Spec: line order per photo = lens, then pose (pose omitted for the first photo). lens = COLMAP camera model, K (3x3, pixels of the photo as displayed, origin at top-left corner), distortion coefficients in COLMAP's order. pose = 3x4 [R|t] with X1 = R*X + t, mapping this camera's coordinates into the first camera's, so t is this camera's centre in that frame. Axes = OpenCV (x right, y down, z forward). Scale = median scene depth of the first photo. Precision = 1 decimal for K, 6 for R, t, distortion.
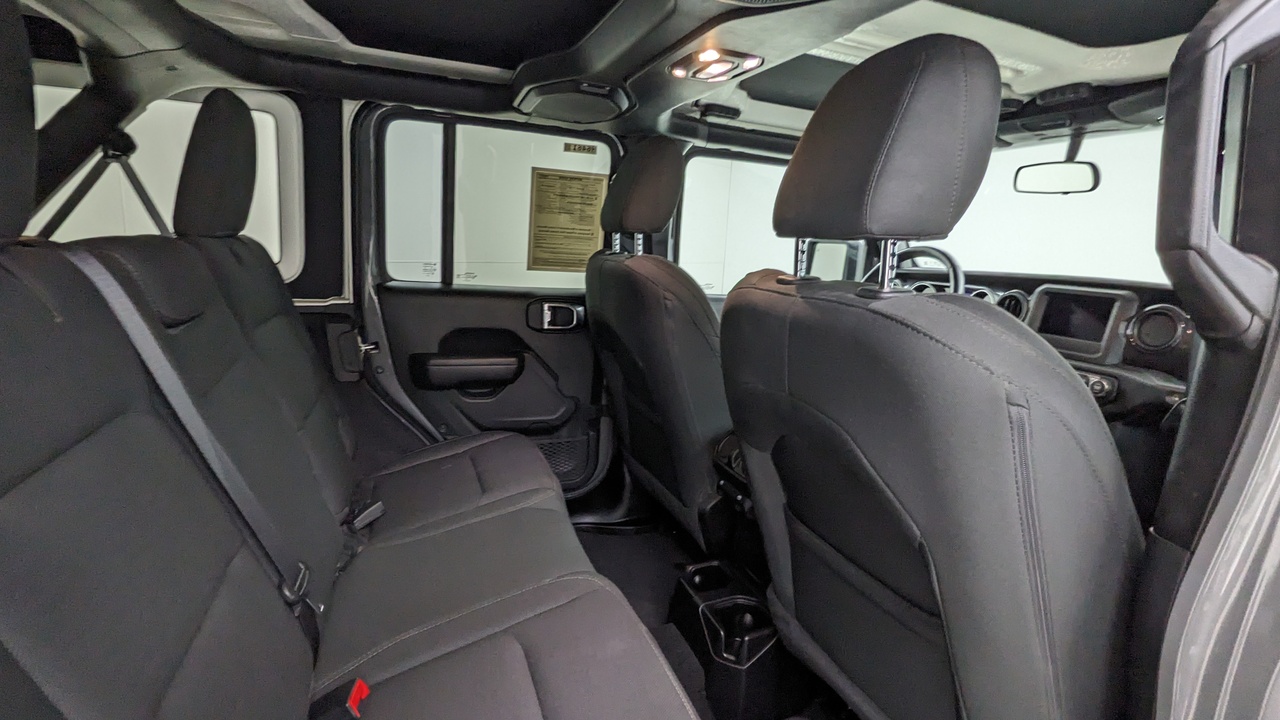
lens RADIAL K [[603.4, 0, 632.0], [0, 603.4, 357.0], [0, 0, 1]] dist [-0.010731, 0.001286]
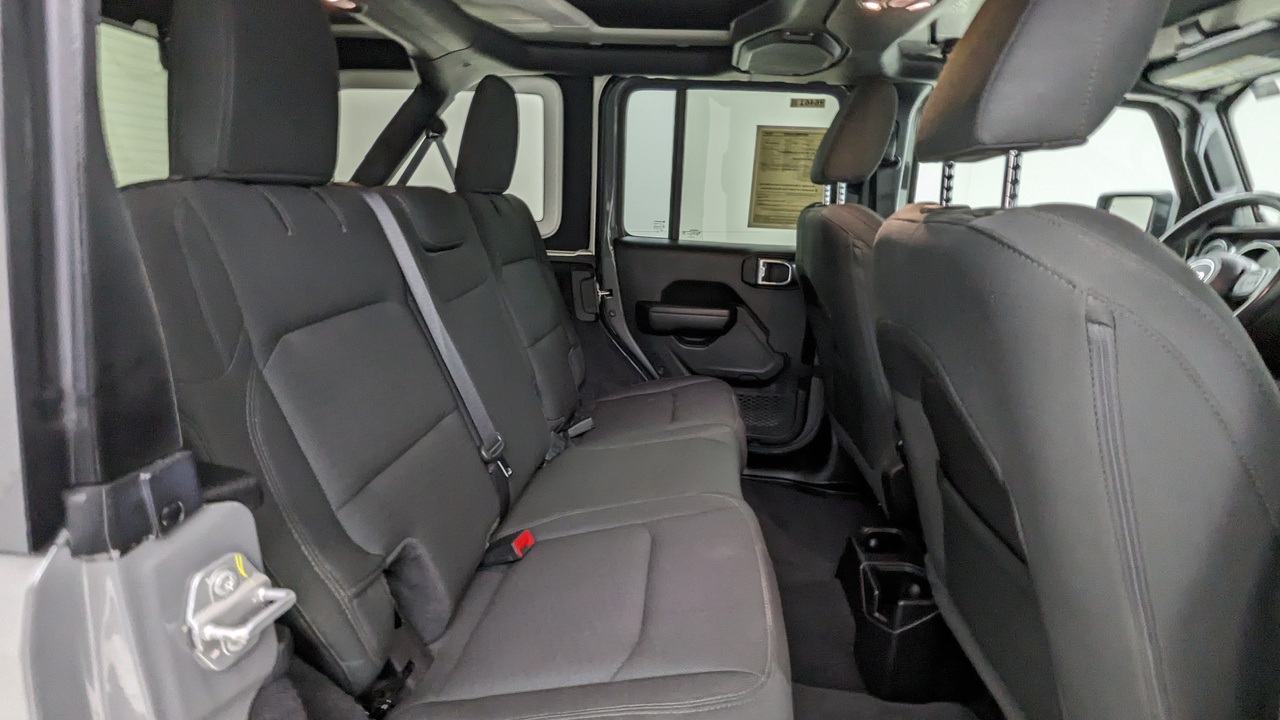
lens RADIAL K [[603.4, 0, 639.6], [0, 603.4, 358.8], [0, 0, 1]] dist [-0.010731, 0.001286]
pose [[0.897919, 0.087366, -0.431403, 0.162317], [-0.071285, 0.996029, 0.053338, 0.050686], [0.434350, -0.017141, 0.900581, -0.025527]]
